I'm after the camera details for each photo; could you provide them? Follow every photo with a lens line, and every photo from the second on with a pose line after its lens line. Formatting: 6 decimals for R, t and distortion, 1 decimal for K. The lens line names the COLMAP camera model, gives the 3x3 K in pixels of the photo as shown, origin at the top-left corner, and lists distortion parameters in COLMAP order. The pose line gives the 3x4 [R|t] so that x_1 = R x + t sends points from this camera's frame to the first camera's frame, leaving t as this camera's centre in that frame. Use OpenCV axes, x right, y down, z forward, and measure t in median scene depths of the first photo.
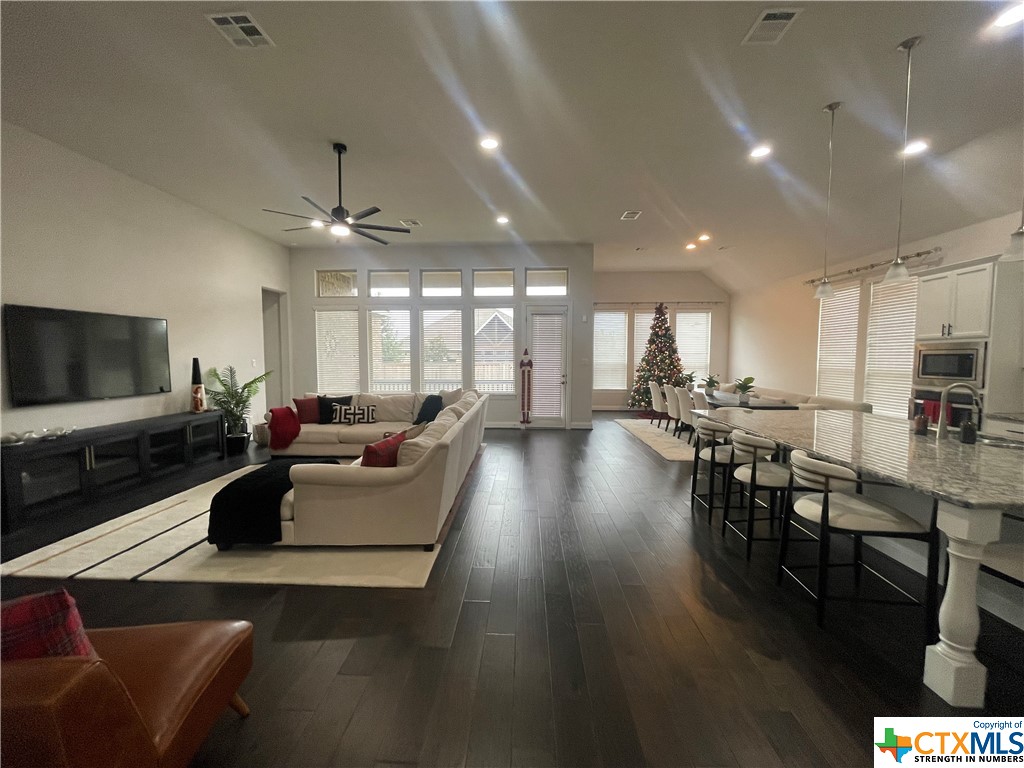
lens RADIAL K [[410.9, 0, 512.0], [0, 410.9, 384.0], [0, 0, 1]] dist [0.000802, -0.000034]
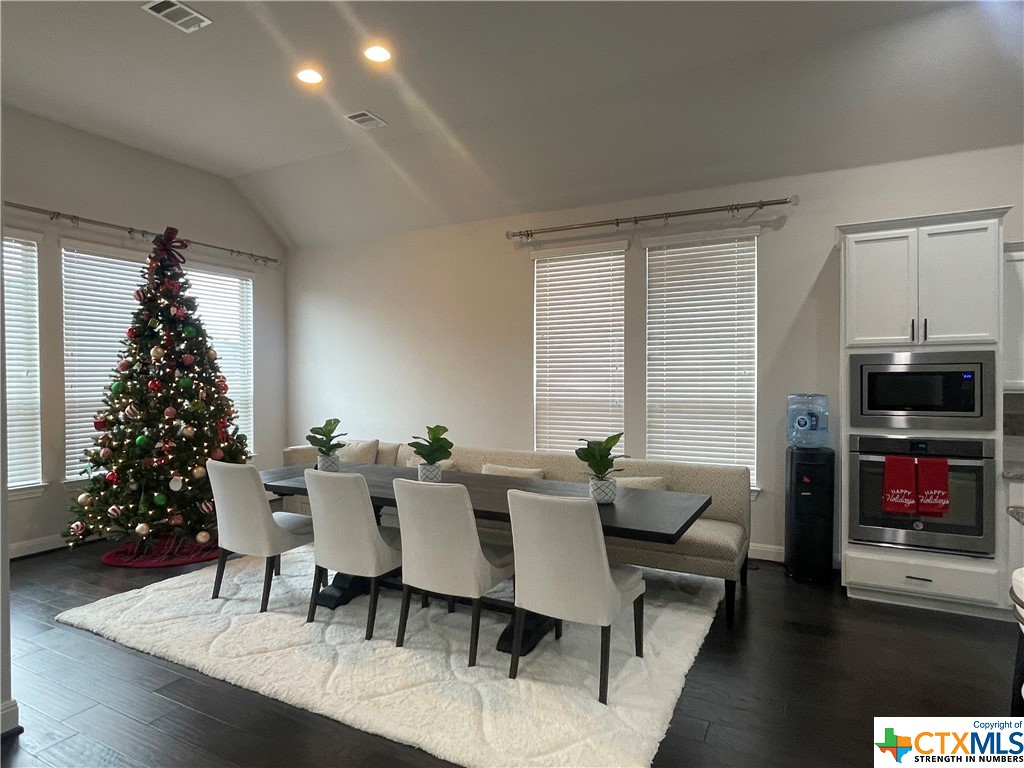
lens RADIAL K [[600.1, 0, 512.0], [0, 600.1, 384.0], [0, 0, 1]] dist [-0.001674, 0.000818]
pose [[0.440322, -0.010685, 0.897776, 0.050439], [0.064412, 0.997729, -0.019716, -0.059584], [-0.895526, 0.066509, 0.440011, 0.891637]]
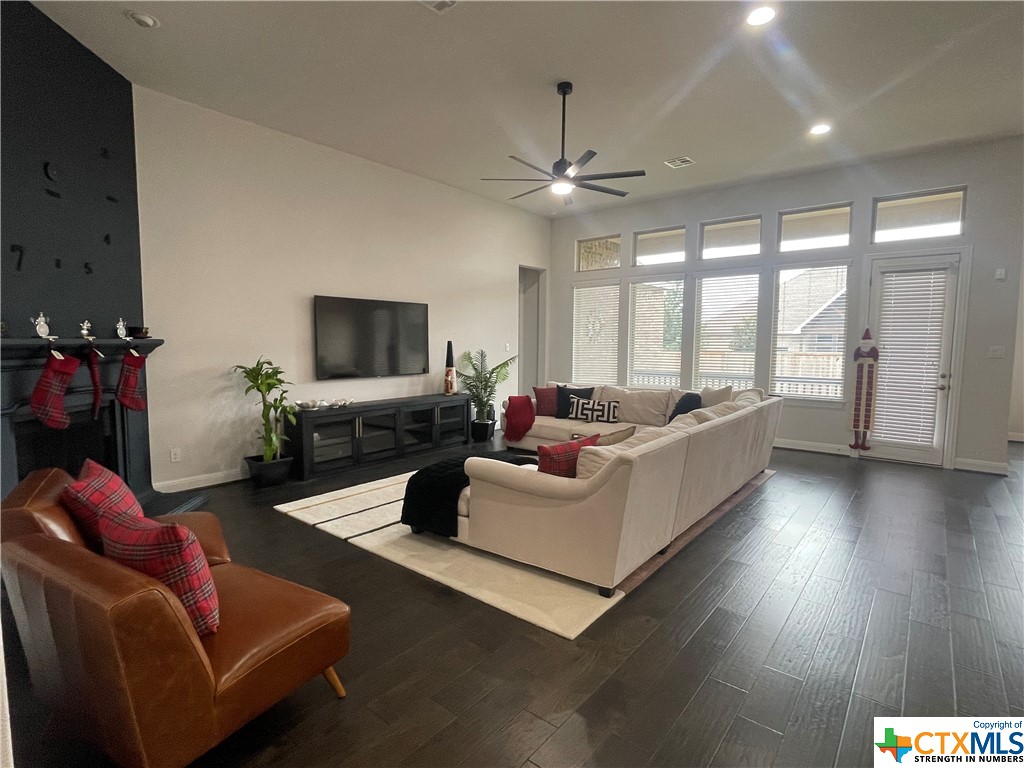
lens RADIAL K [[516.0, 0, 512.0], [0, 516.0, 384.0], [0, 0, 1]] dist [0.000831, -0.000139]
pose [[0.797395, 0.054254, -0.601014, 0.107646], [-0.046817, 0.998510, 0.028023, -0.000247], [0.601639, 0.005792, 0.798747, 0.072641]]
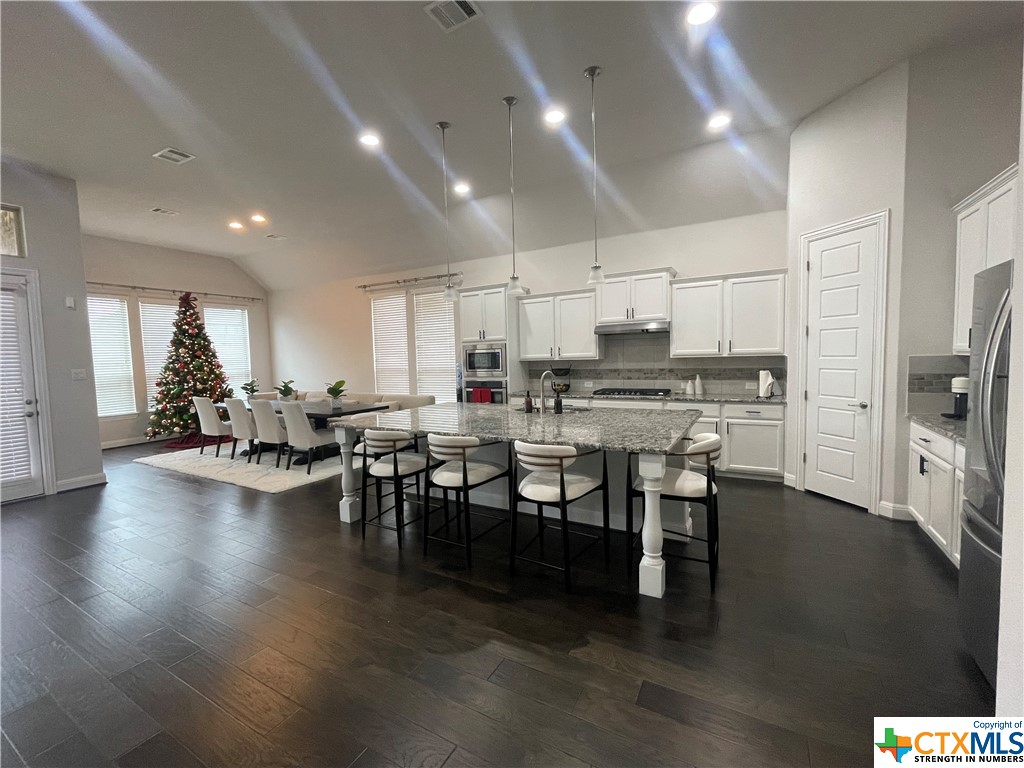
lens RADIAL K [[433.1, 0, 512.0], [0, 433.1, 384.0], [0, 0, 1]] dist [-0.002526, -0.000141]
pose [[0.464706, -0.072570, 0.882486, -0.117823], [0.088415, 0.995458, 0.035302, -0.009626], [-0.881040, 0.061620, 0.469011, 0.205572]]
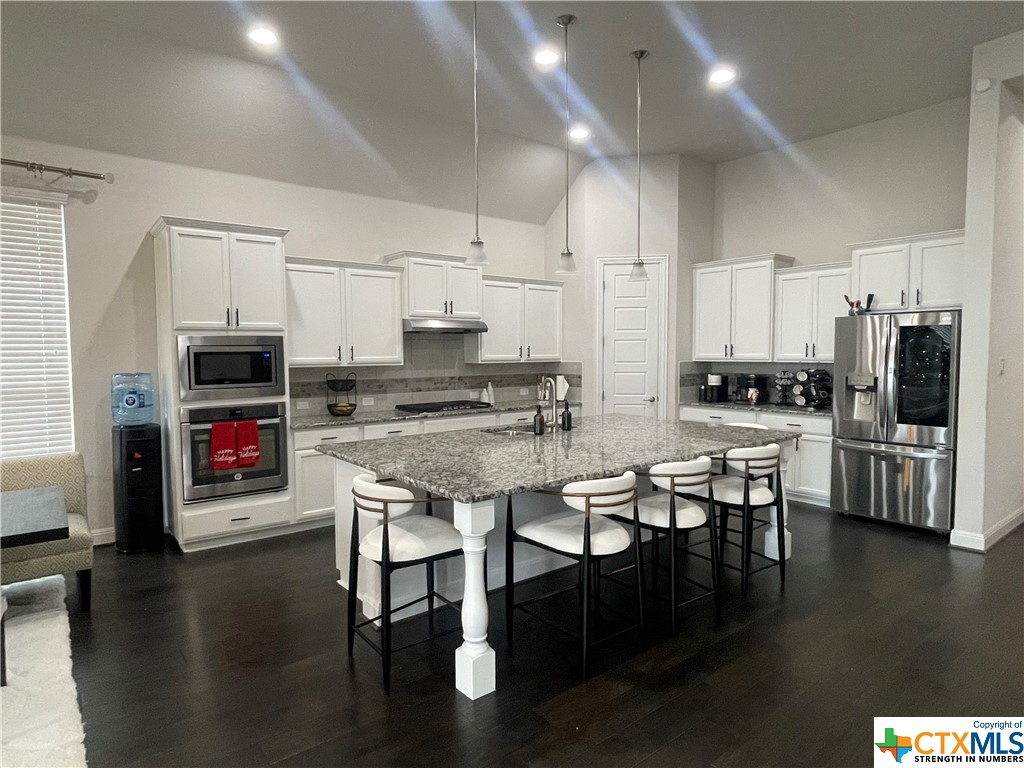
lens RADIAL K [[600.1, 0, 512.0], [0, 600.1, 384.0], [0, 0, 1]] dist [-0.001674, 0.000818]
pose [[-0.652656, -0.036701, 0.756765, -0.014505], [0.059123, 0.993313, 0.099162, -0.071740], [-0.755344, 0.109461, -0.646122, 1.020982]]
